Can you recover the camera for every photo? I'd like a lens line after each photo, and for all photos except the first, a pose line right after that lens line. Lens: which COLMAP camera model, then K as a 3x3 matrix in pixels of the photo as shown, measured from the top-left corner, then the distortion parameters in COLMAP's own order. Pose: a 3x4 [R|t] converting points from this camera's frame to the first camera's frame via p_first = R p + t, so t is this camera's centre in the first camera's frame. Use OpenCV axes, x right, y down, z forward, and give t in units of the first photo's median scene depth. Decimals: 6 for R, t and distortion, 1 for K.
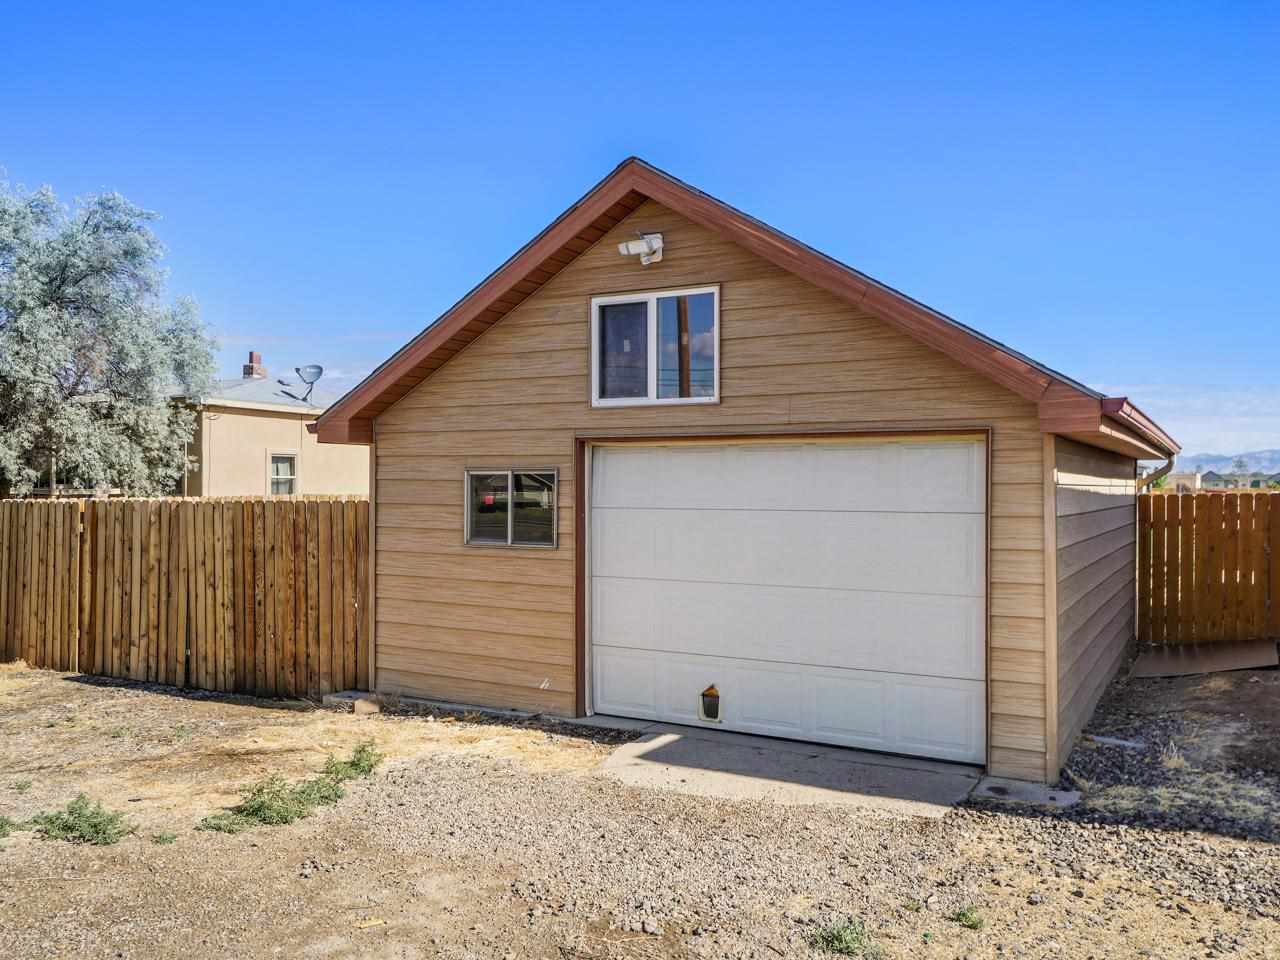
lens RADIAL K [[1051.1, 0, 639.2], [0, 1051.1, 480.0], [0, 0, 1]] dist [-0.005821, 0.004646]
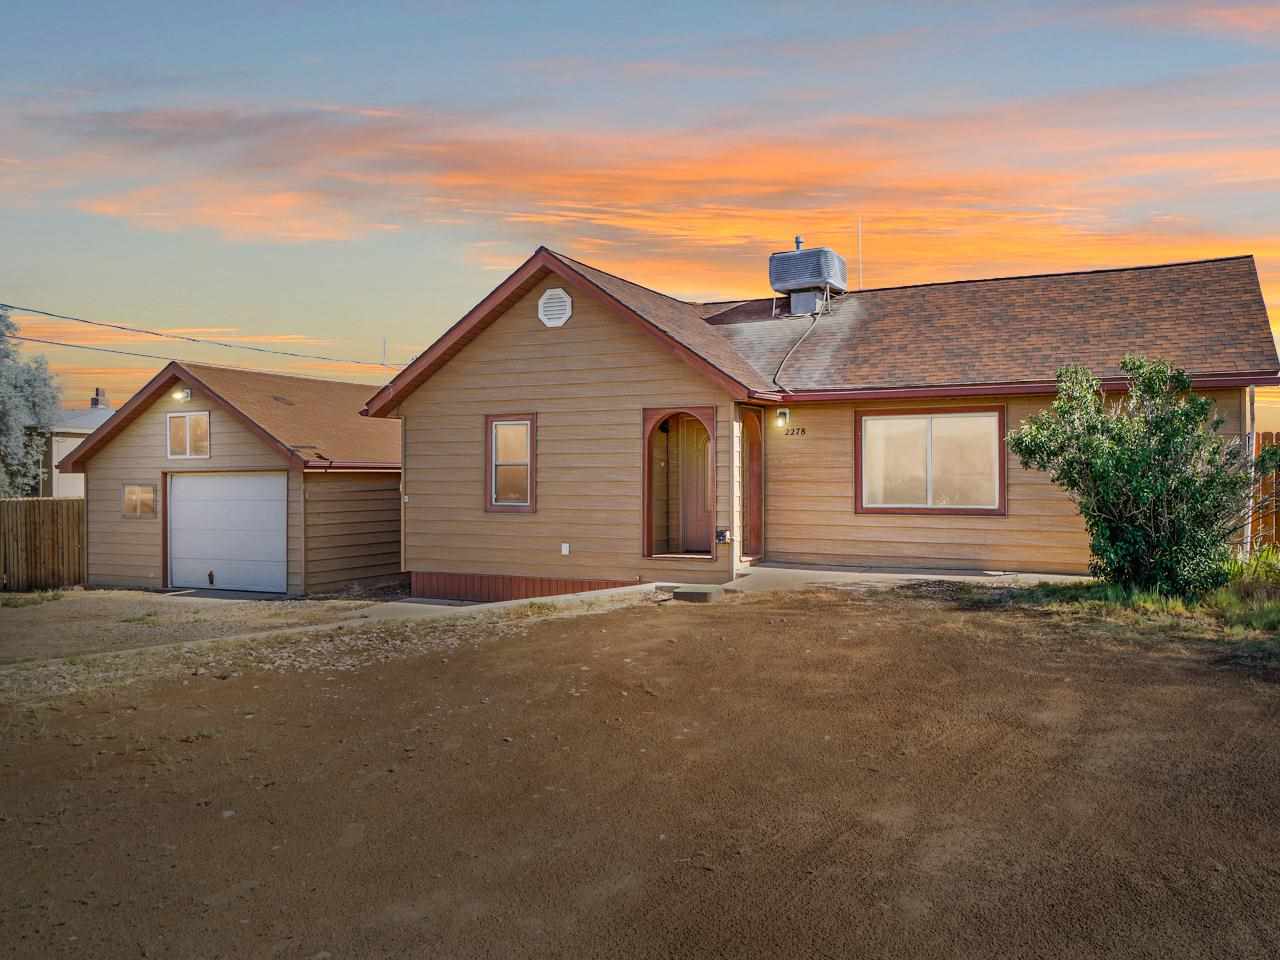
lens RADIAL K [[1051.1, 0, 641.3], [0, 1051.1, 479.7], [0, 0, 1]] dist [-0.005821, 0.004646]
pose [[0.997137, -0.009183, 0.075056, 0.688024], [0.008914, 0.999953, 0.003924, -0.017323], [-0.075088, -0.003244, 0.997172, -1.192614]]
